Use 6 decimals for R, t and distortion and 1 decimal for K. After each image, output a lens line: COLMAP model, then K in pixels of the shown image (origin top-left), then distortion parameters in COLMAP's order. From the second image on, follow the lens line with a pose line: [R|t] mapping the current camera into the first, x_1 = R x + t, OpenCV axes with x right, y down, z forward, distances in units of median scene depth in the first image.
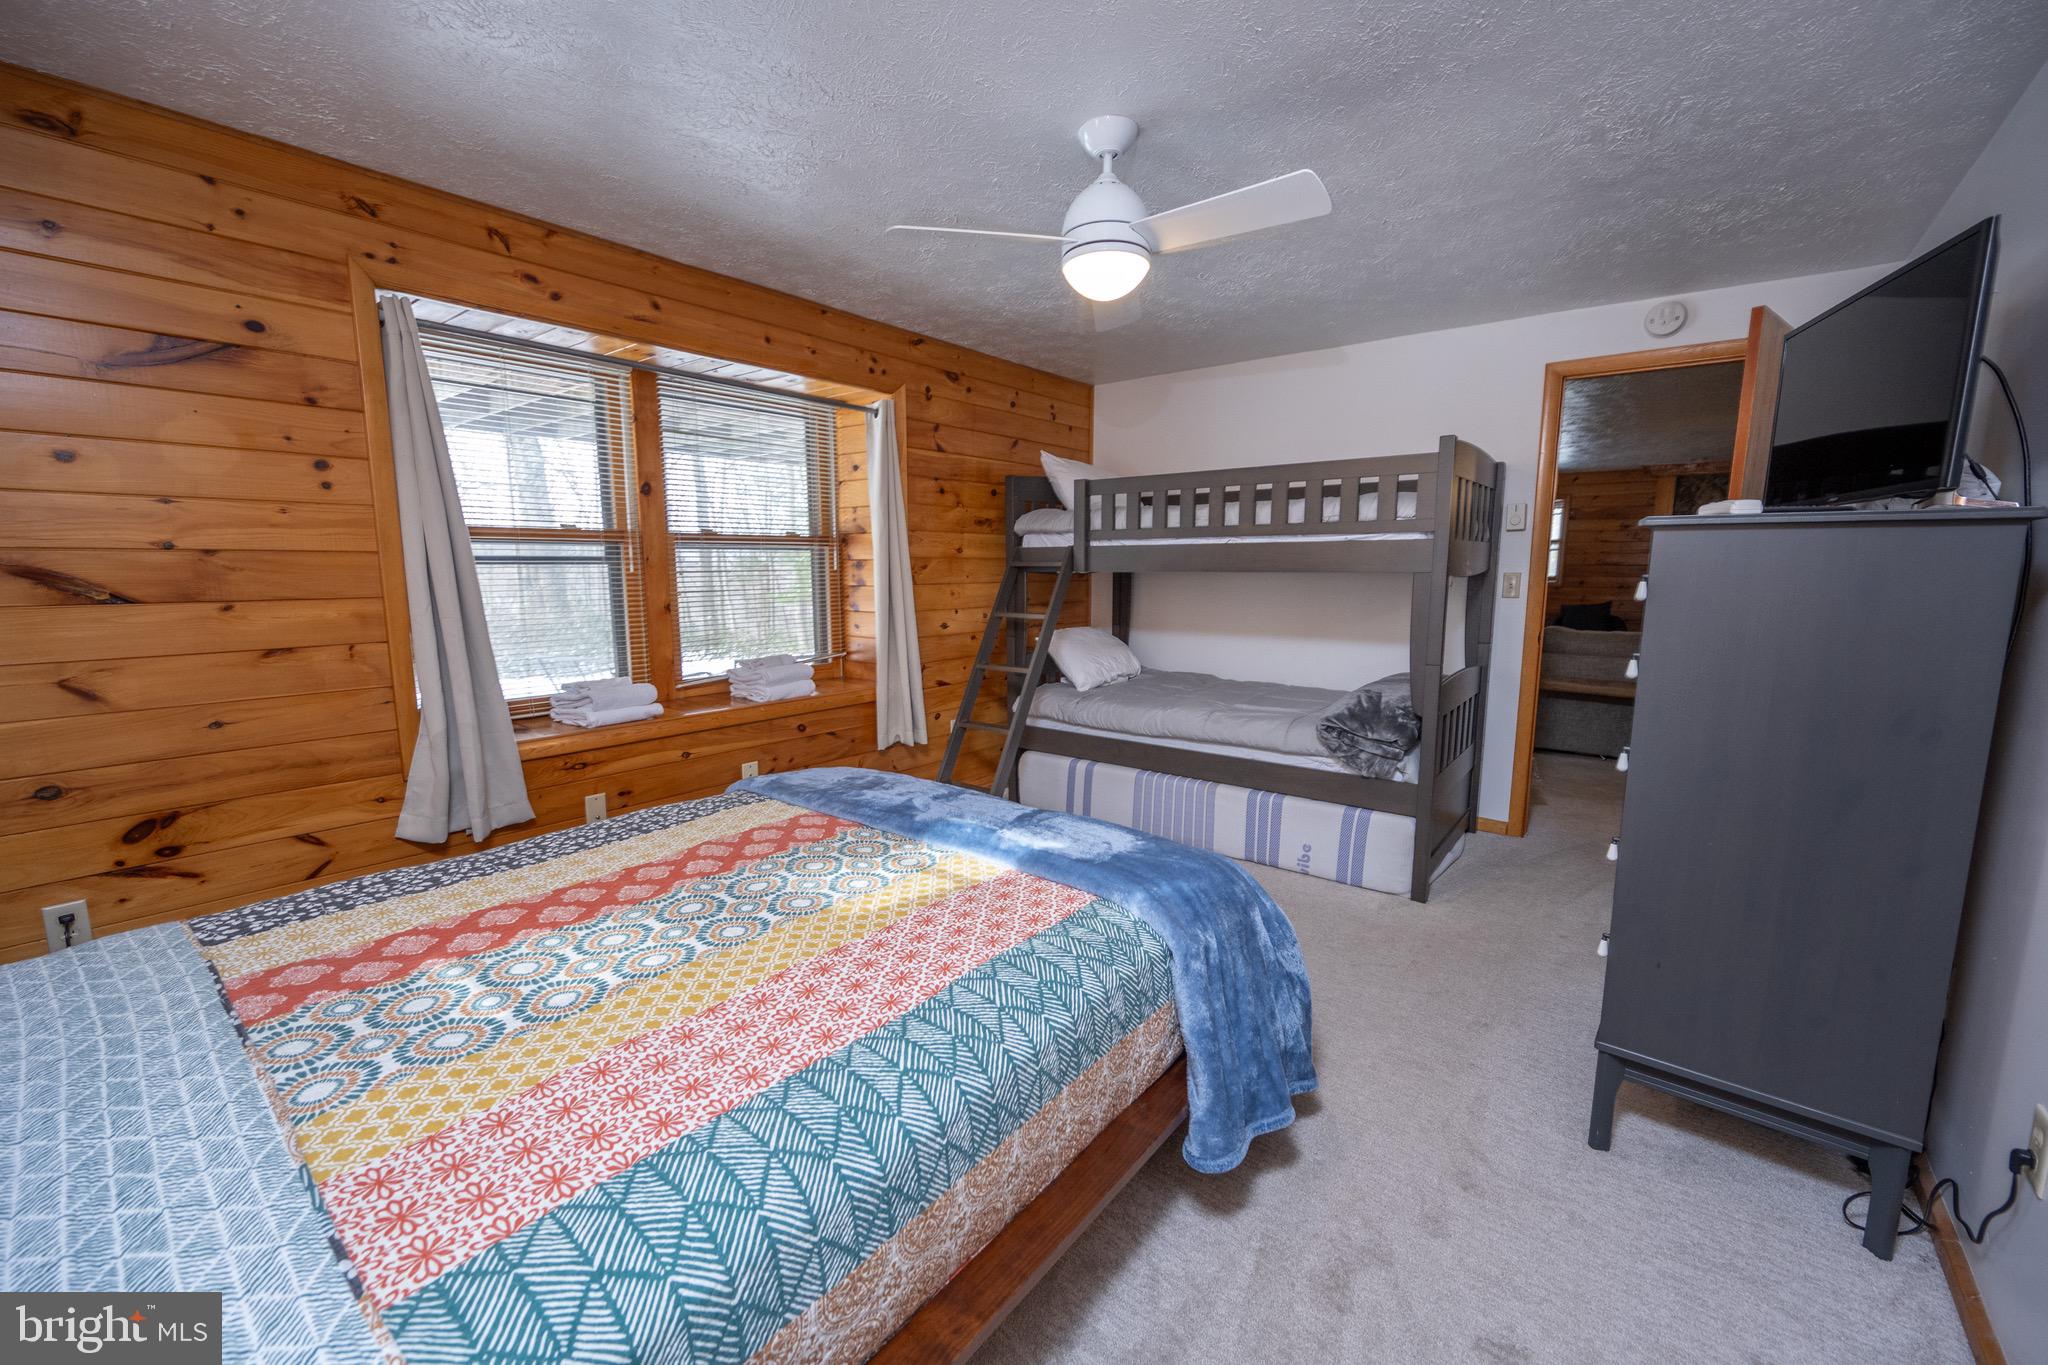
lens RADIAL K [[799.1, 0, 1026.4], [0, 799.1, 684.8], [0, 0, 1]] dist [-0.001073, -0.004217]
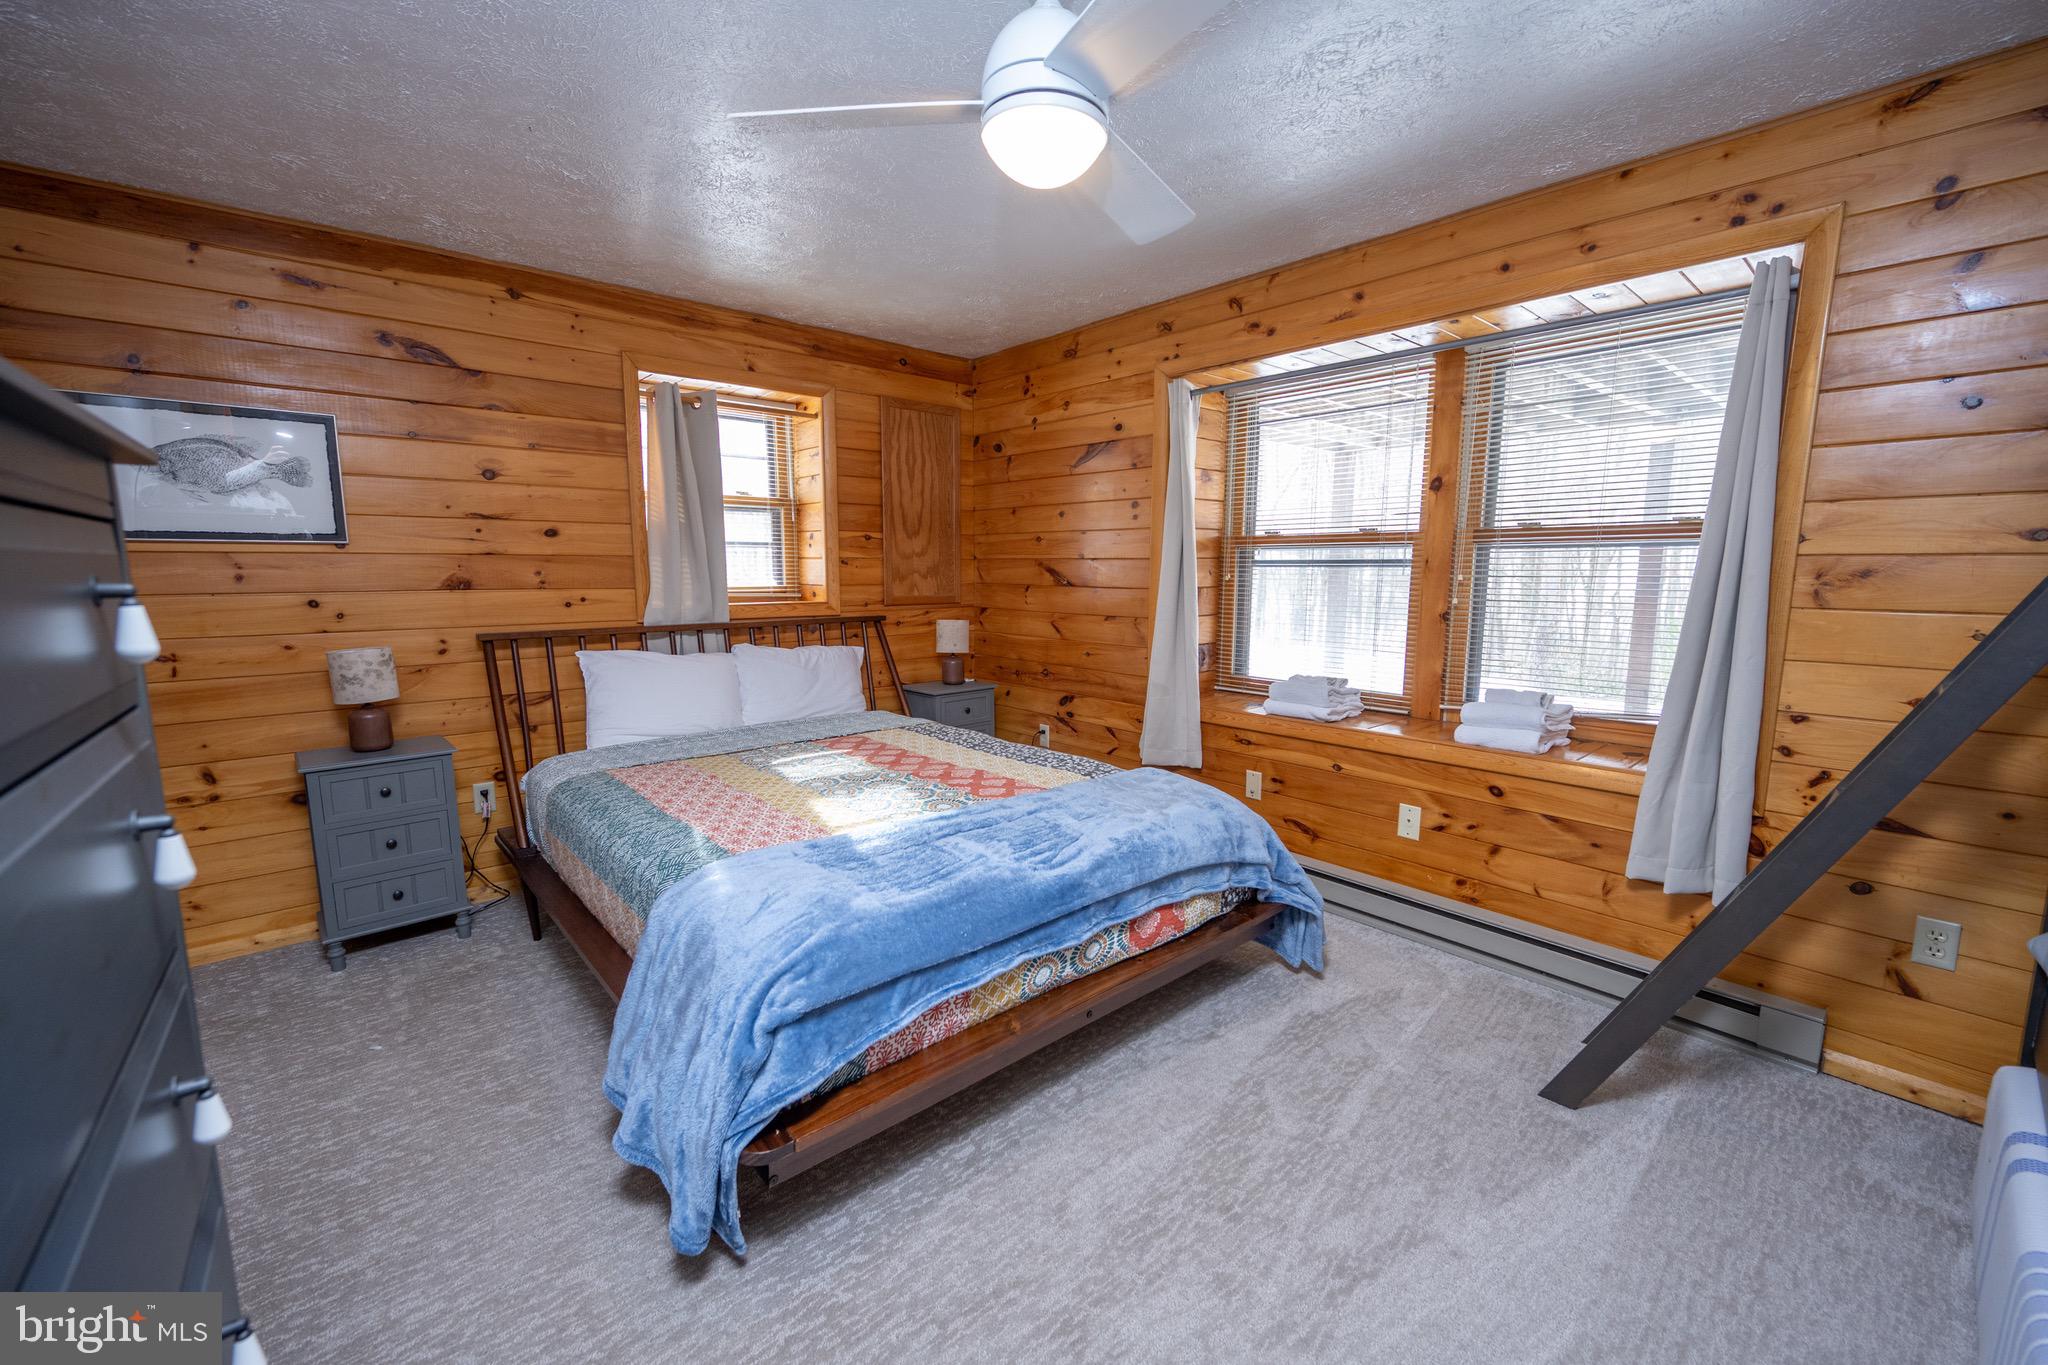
lens RADIAL K [[799.1, 0, 1026.4], [0, 799.1, 684.8], [0, 0, 1]] dist [-0.001073, -0.004217]
pose [[-0.153275, 0.142047, -0.977921, 0.874375], [-0.149295, 0.974927, 0.165012, -0.175743], [0.976841, 0.171291, -0.128225, 1.194532]]
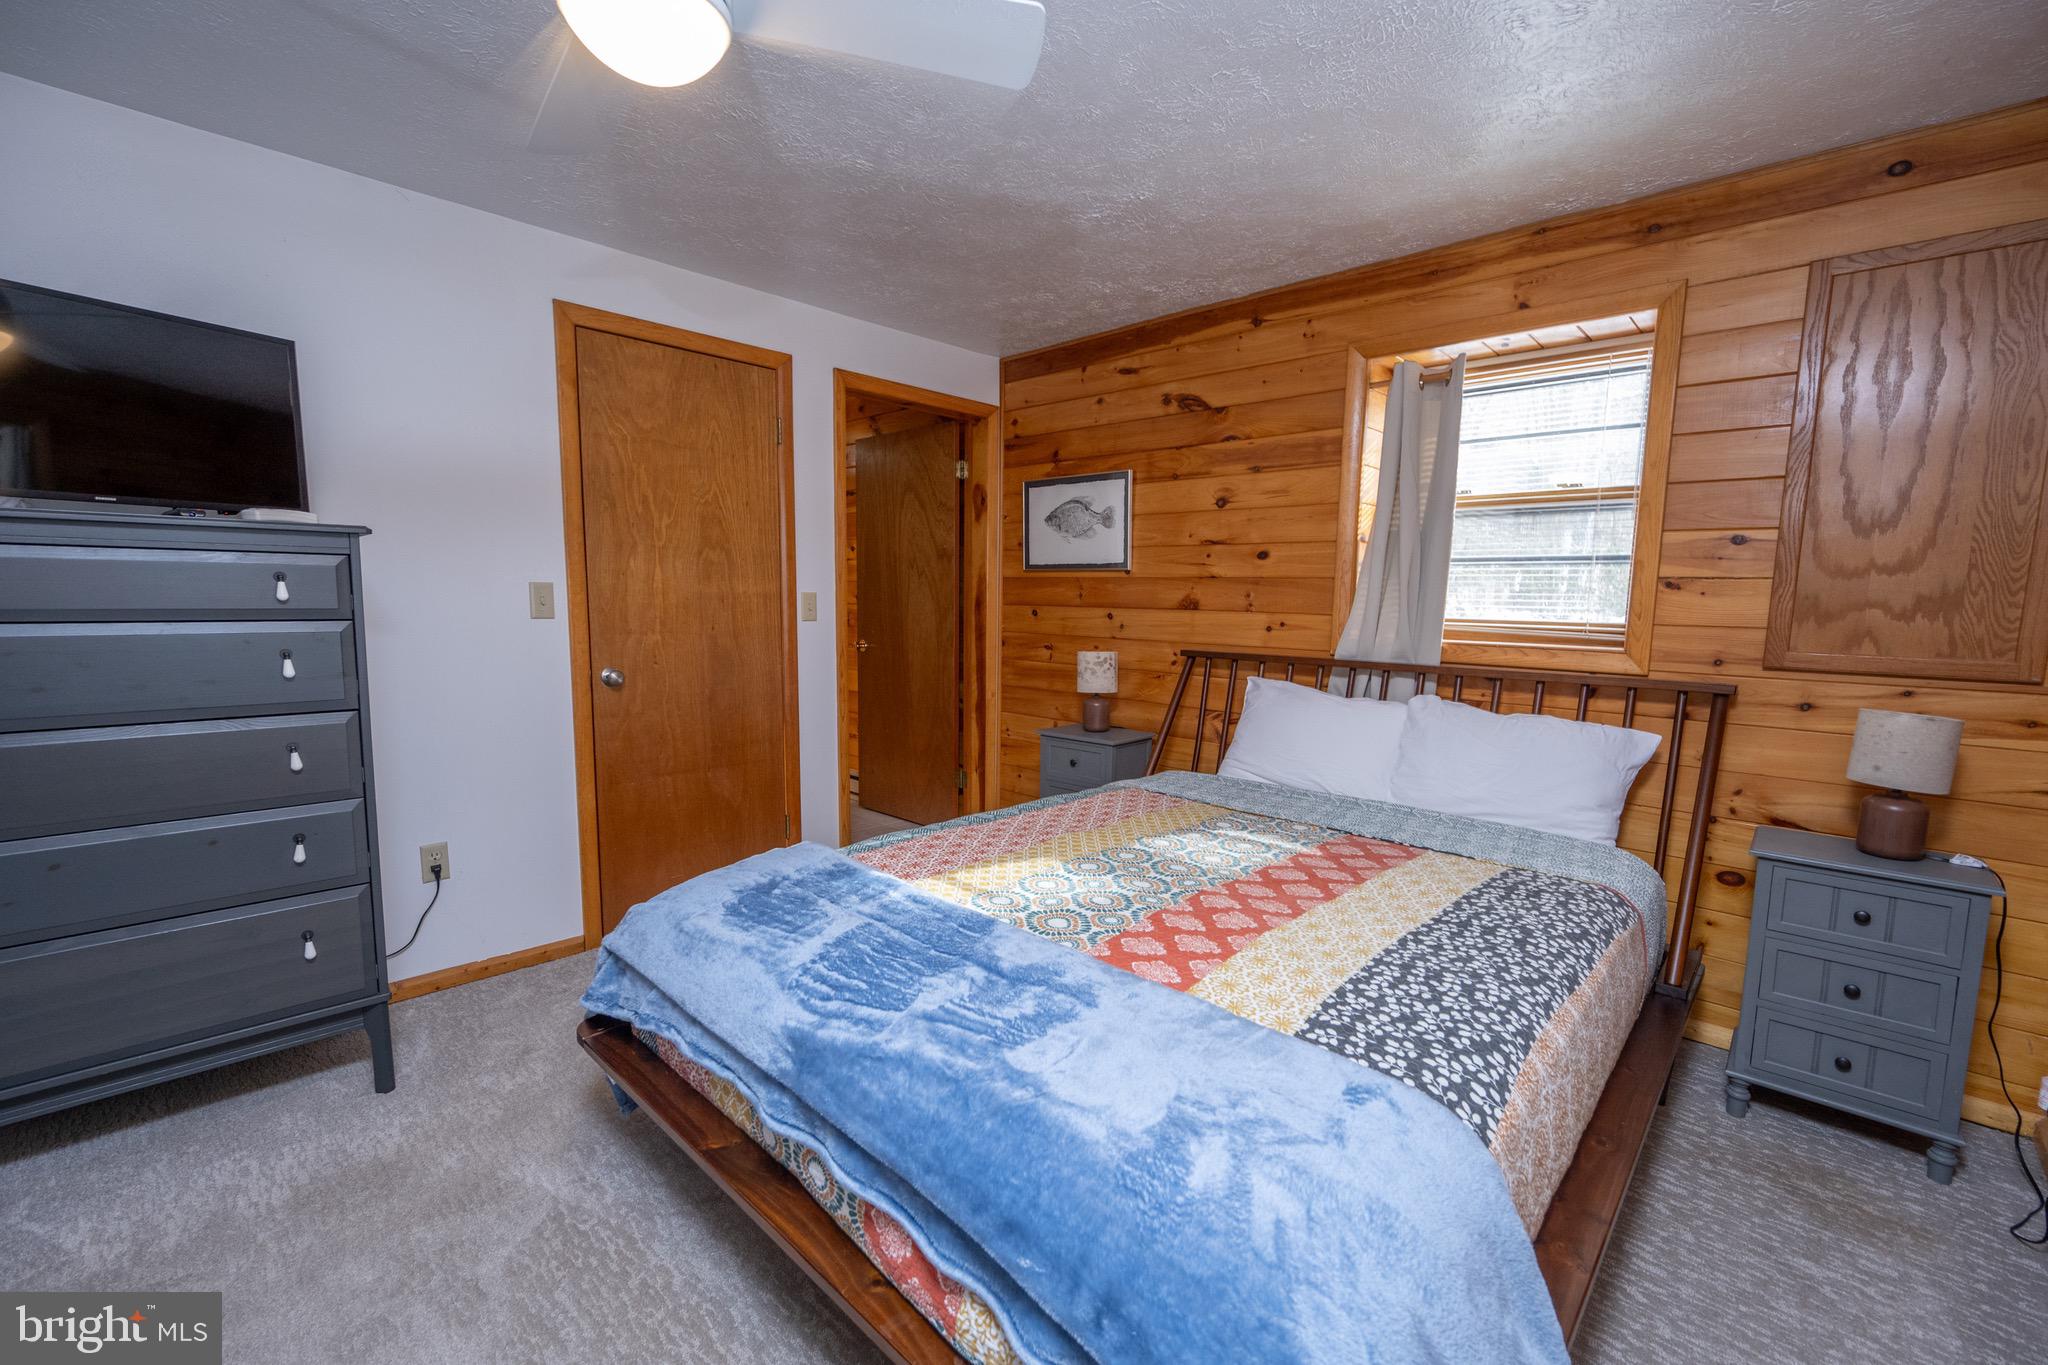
lens RADIAL K [[868.6, 0, 1047.2], [0, 868.6, 694.9], [0, 0, 1]] dist [0.000319, 0.000092]
pose [[-0.998356, -0.023394, 0.052329, -0.225454], [-0.008789, 0.964604, 0.263557, -0.246127], [-0.056642, 0.262664, -0.963223, 1.734581]]
